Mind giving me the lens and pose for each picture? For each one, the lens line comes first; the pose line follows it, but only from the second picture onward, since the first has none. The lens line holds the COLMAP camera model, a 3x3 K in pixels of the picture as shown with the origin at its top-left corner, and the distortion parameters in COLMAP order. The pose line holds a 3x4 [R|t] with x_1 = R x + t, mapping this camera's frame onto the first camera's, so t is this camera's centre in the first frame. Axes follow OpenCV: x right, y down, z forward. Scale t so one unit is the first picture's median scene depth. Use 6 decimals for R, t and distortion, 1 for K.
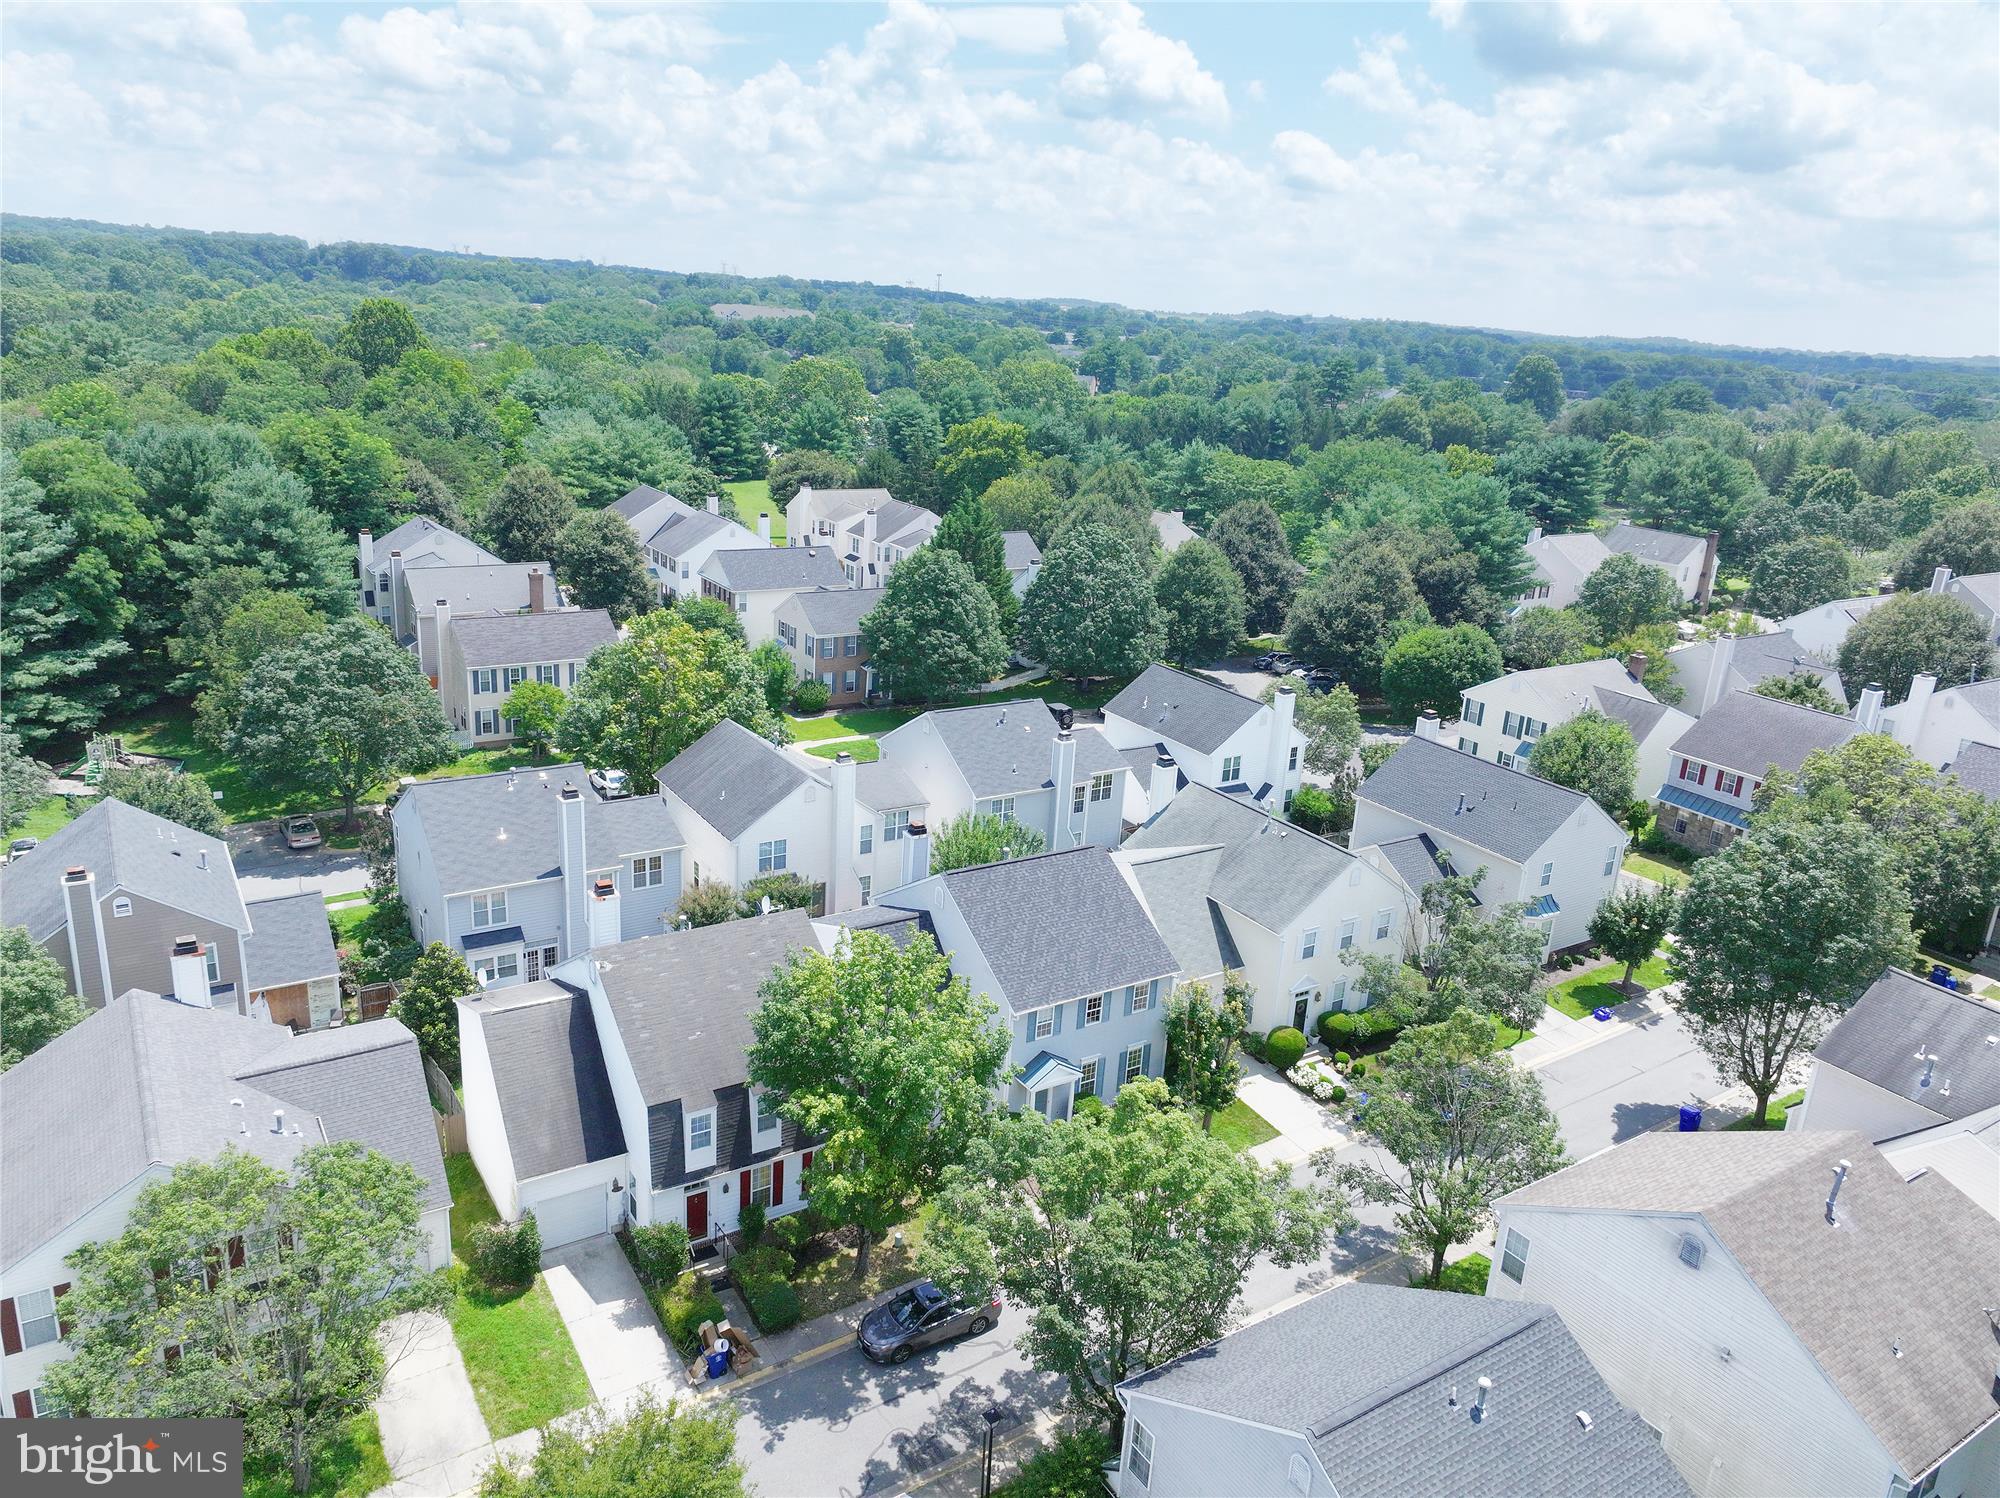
lens RADIAL K [[1412.1, 0, 1009.7], [0, 1412.1, 746.0], [0, 0, 1]] dist [0.025655, -0.001291]
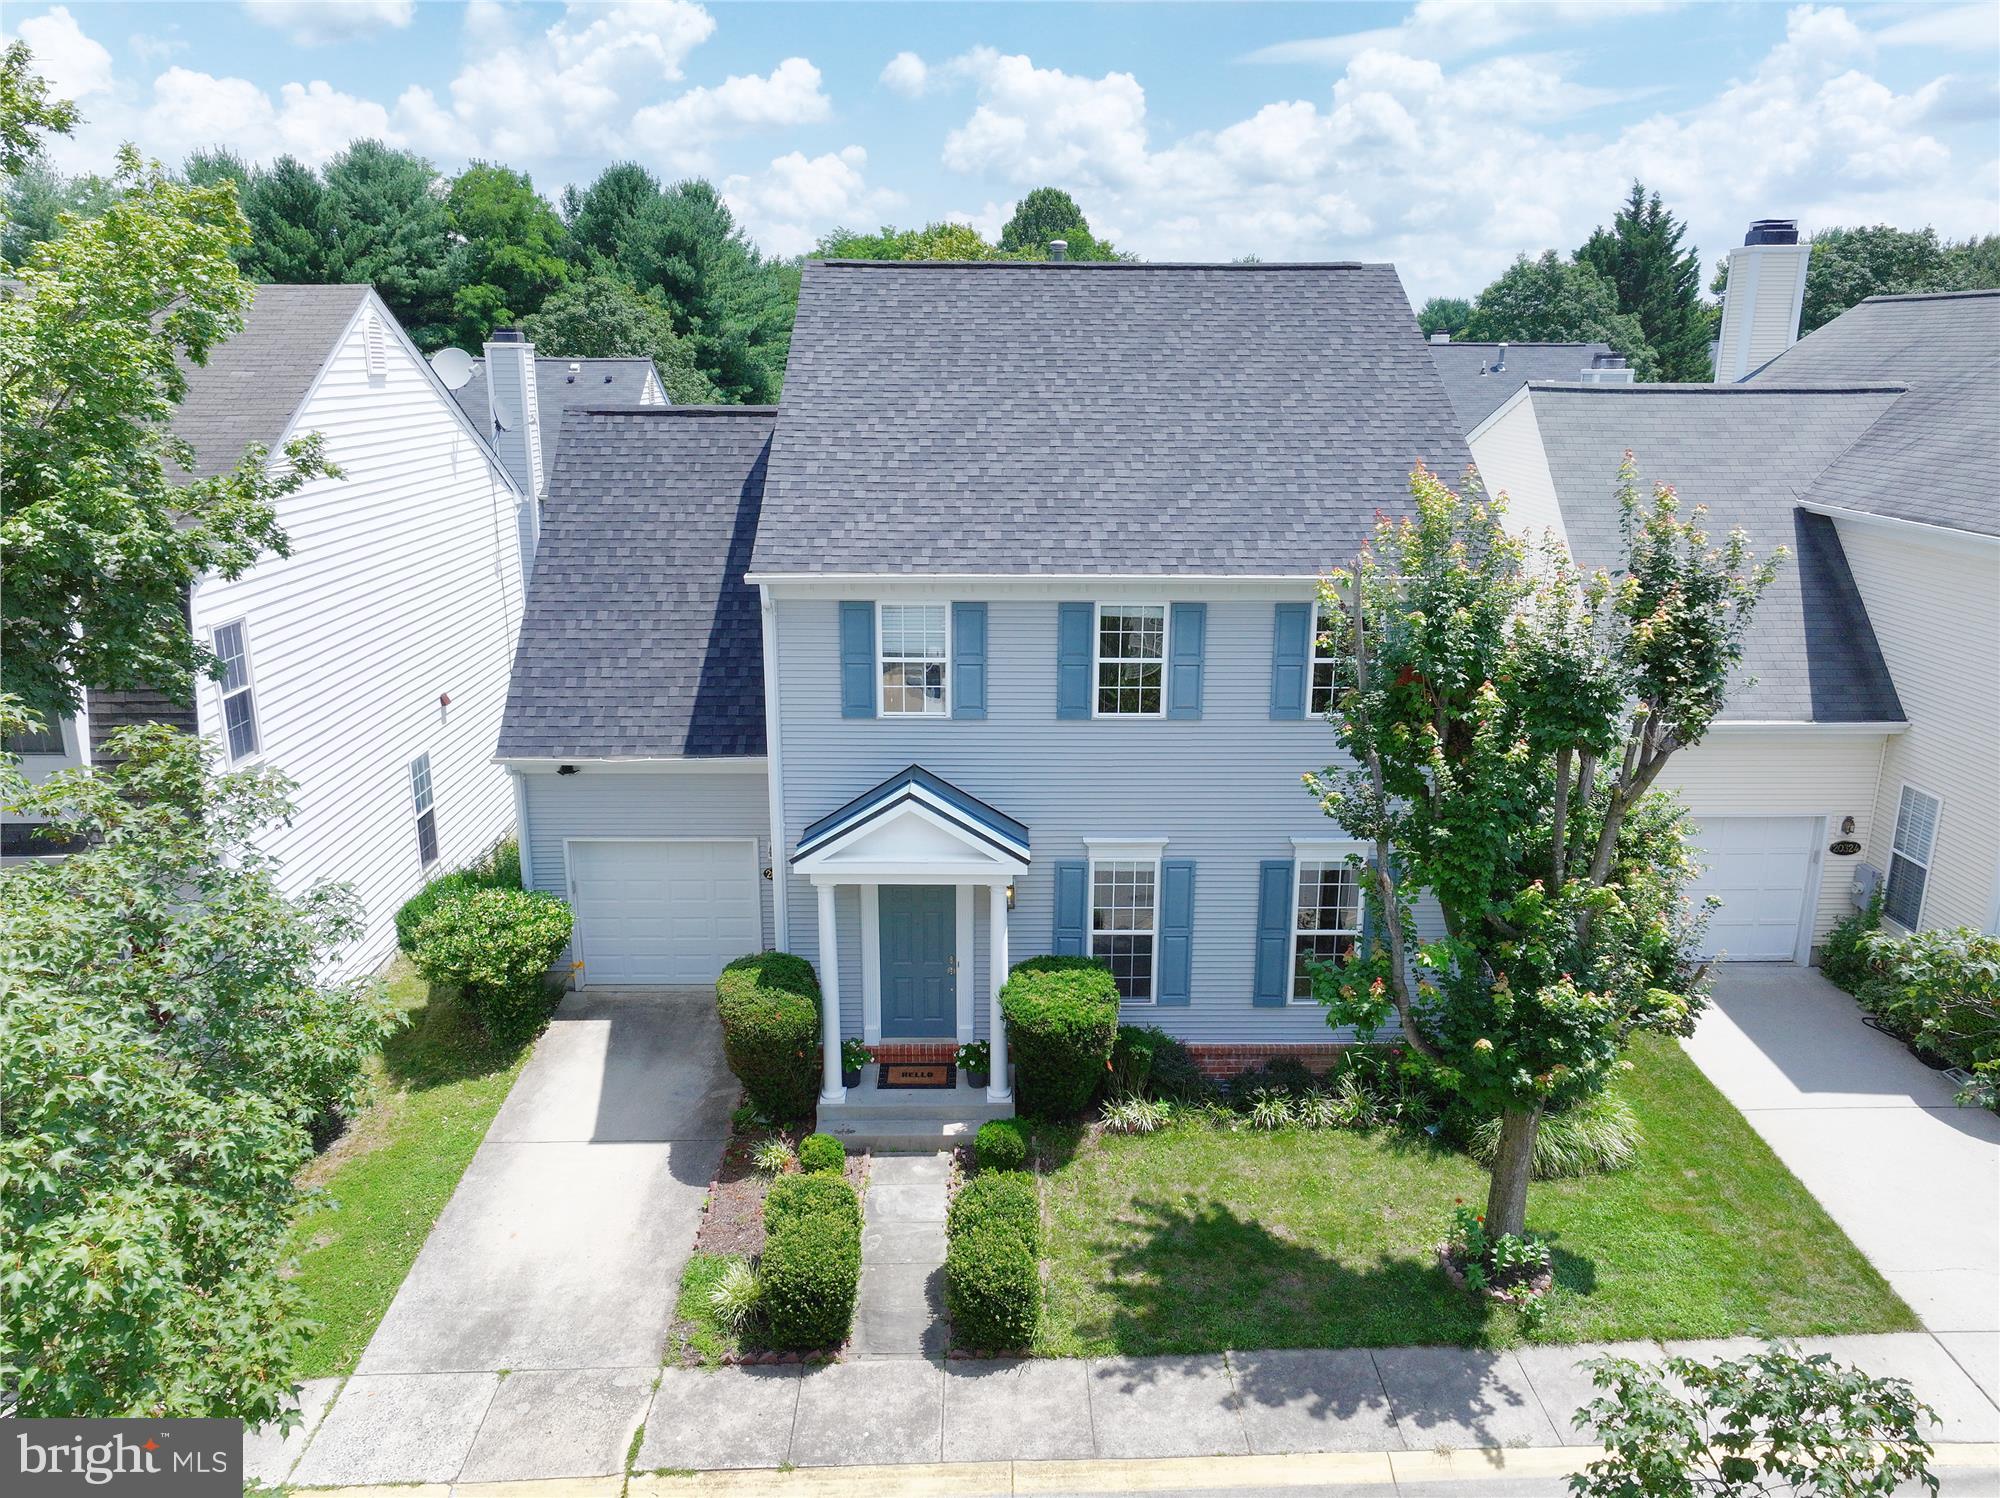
lens RADIAL K [[1412.1, 0, 1009.7], [0, 1412.1, 746.0], [0, 0, 1]] dist [0.025655, -0.001291]
pose [[0.844787, 0.082899, -0.528642, 0.116086], [-0.108882, 0.993889, -0.018140, 0.130430], [0.523907, 0.072883, 0.848651, 0.467687]]
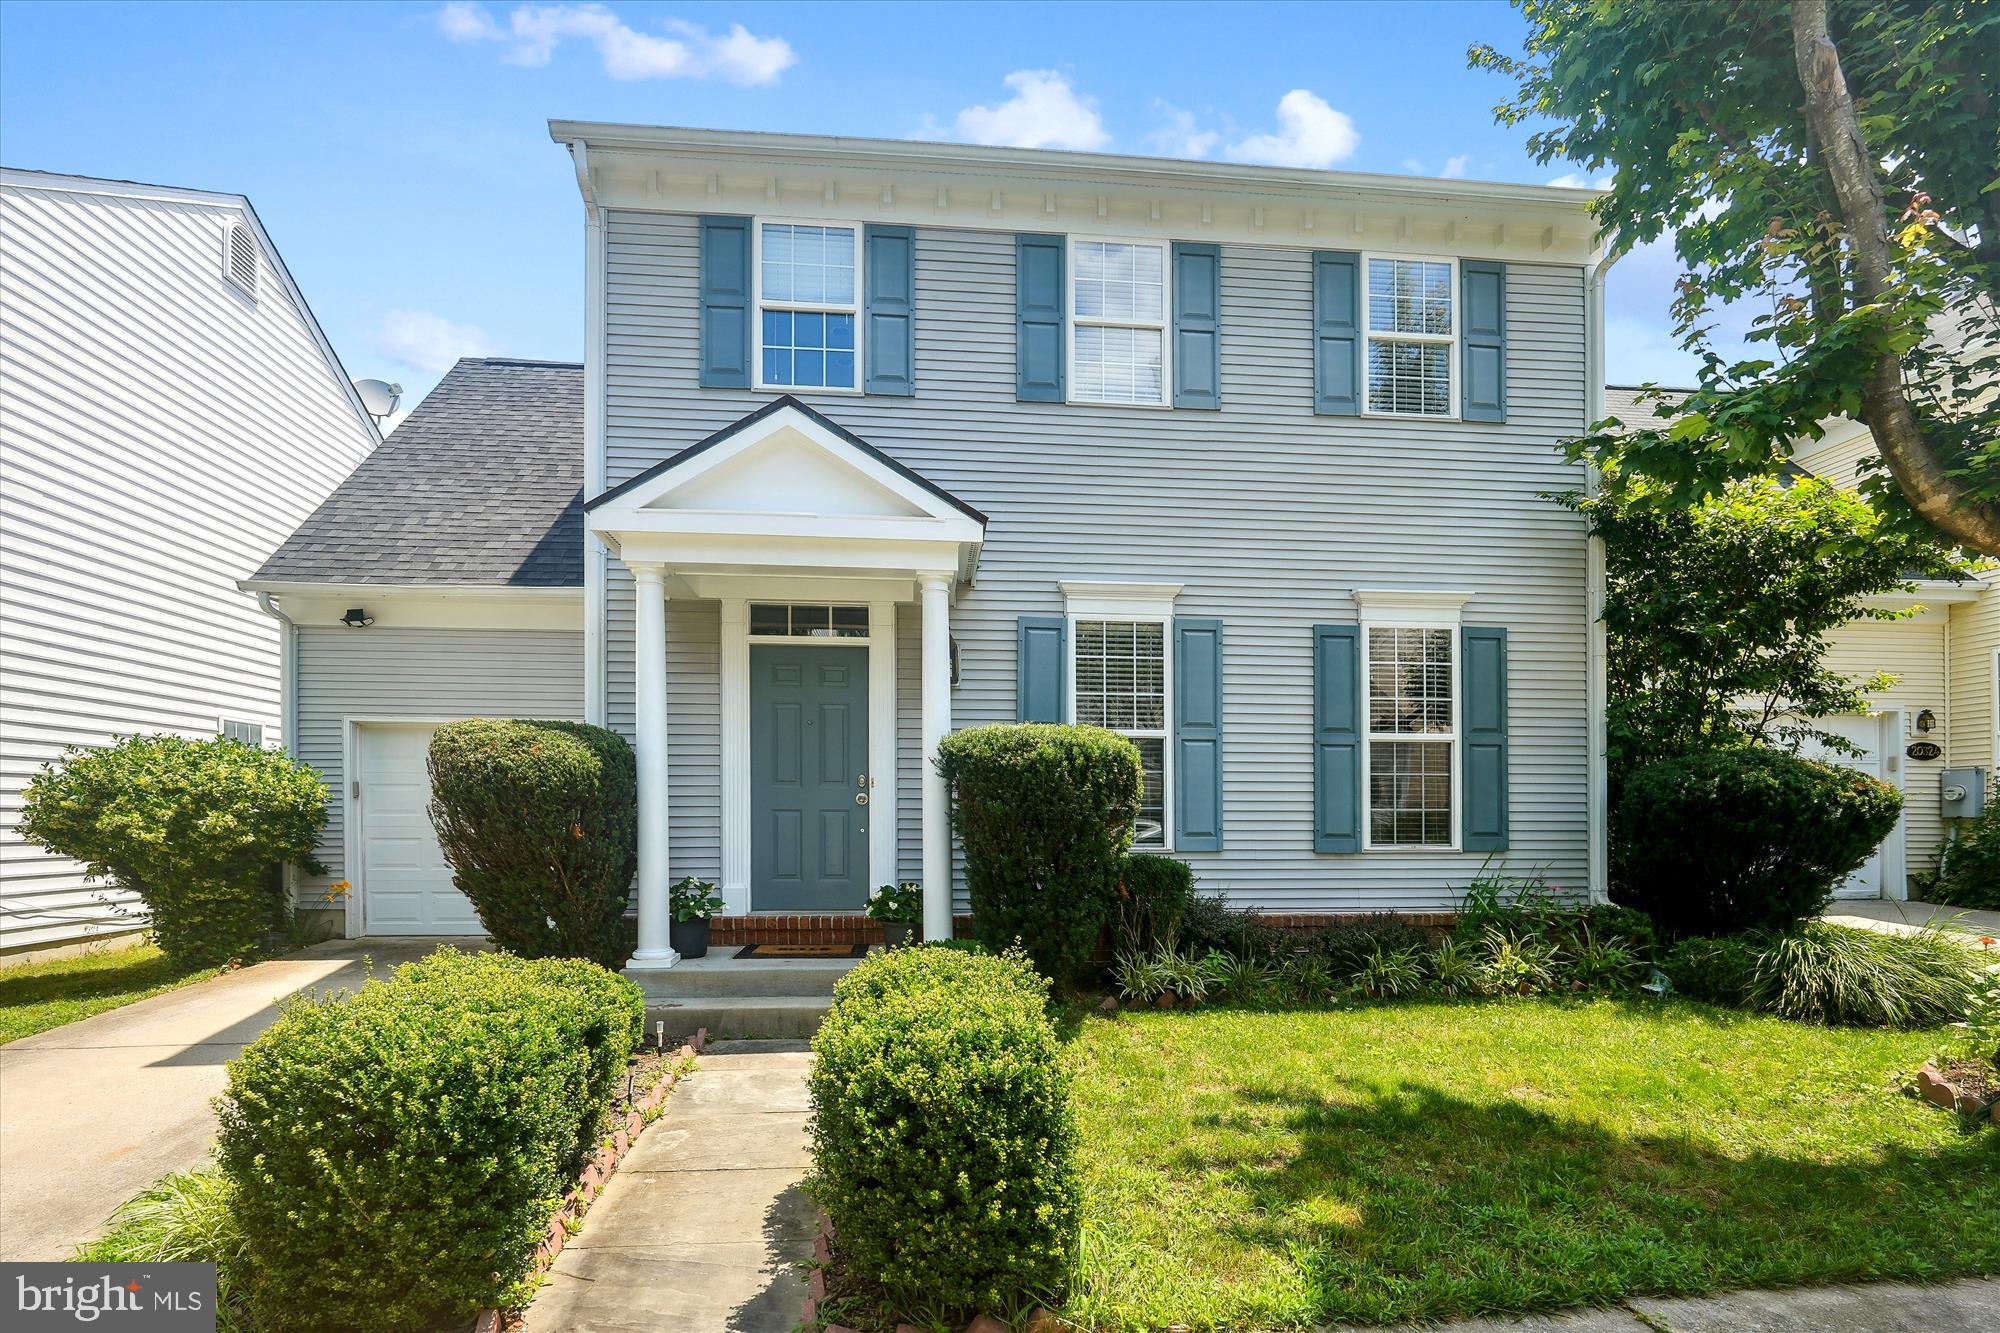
lens RADIAL K [[1095.5, 0, 991.8], [0, 1095.5, 666.3], [0, 0, 1]] dist [-0.001137, 0.000797]
pose [[0.873220, -0.073532, -0.481747, 0.070422], [-0.082801, 0.951790, -0.295363, 0.172753], [0.480241, 0.297806, 0.825034, 0.546627]]
